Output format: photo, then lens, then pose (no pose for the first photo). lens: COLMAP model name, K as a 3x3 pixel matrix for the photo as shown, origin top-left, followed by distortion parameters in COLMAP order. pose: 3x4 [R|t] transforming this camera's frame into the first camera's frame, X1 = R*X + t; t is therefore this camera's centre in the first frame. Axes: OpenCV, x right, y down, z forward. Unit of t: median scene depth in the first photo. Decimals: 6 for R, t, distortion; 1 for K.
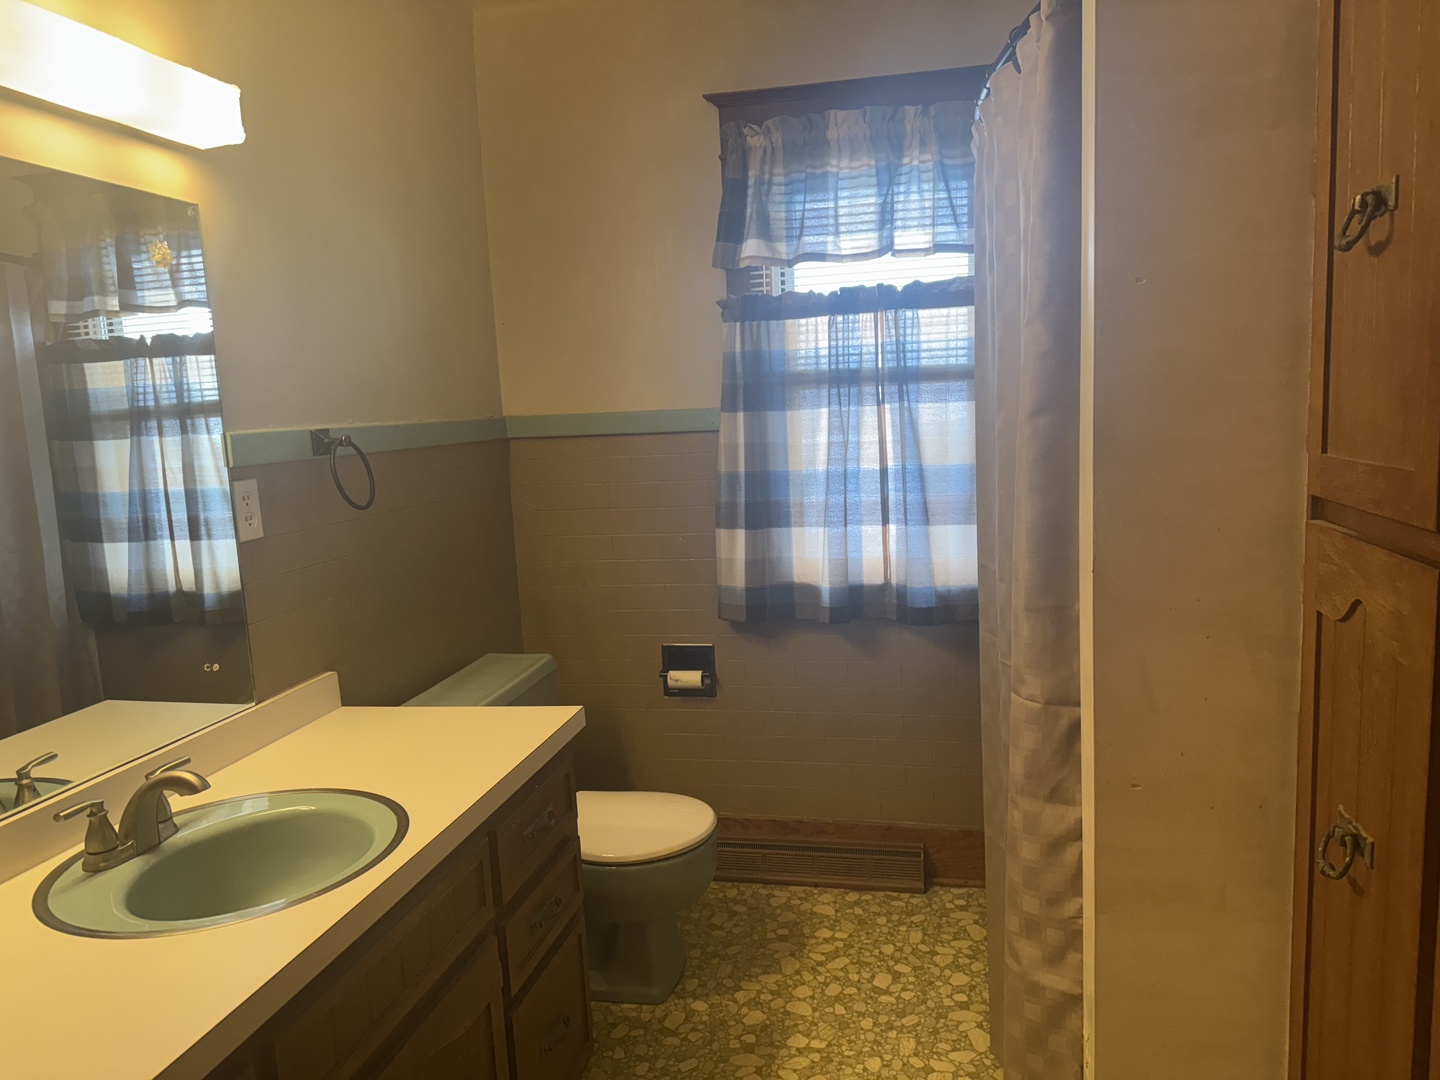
lens RADIAL K [[994.8, 0, 748.6], [0, 994.8, 545.1], [0, 0, 1]] dist [0.133220, -0.228475]
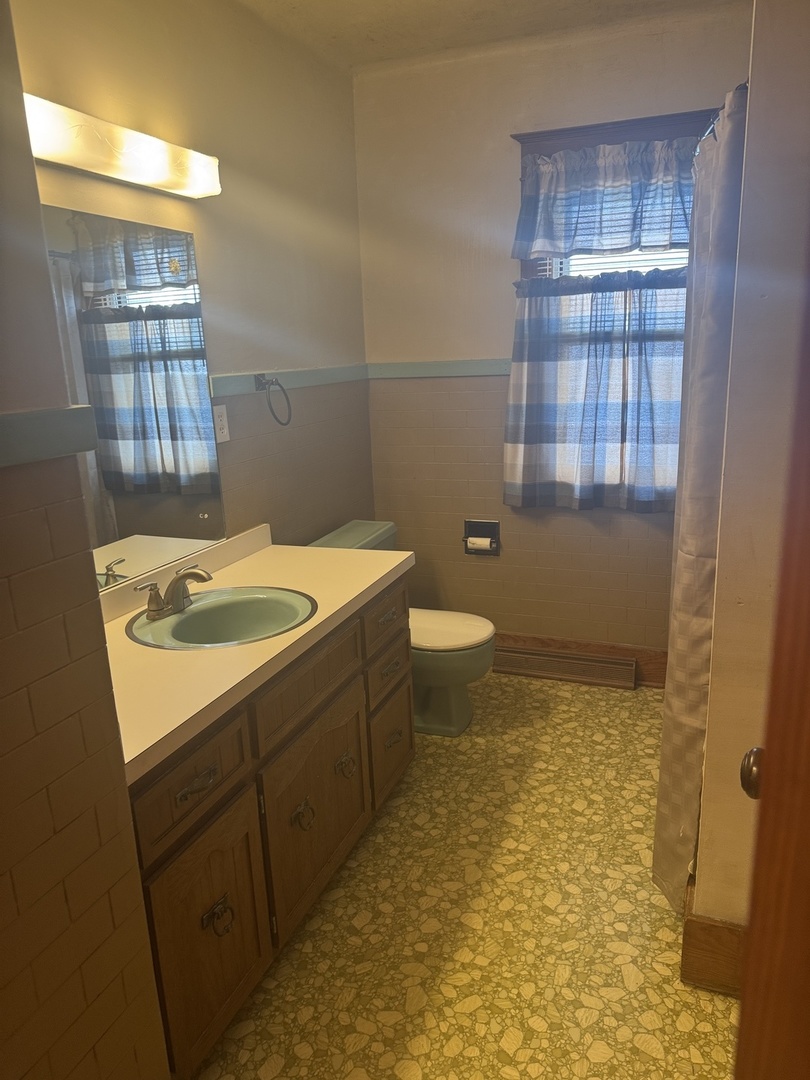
lens RADIAL K [[746.1, 0, 405.0], [0, 746.1, 540.0], [0, 0, 1]] dist [0.133220, -0.228475]
pose [[0.984510, 0.049220, -0.168280, 0.017112], [-0.029592, 0.992665, 0.117218, 0.000794], [0.172815, -0.110422, 0.978745, -0.138367]]
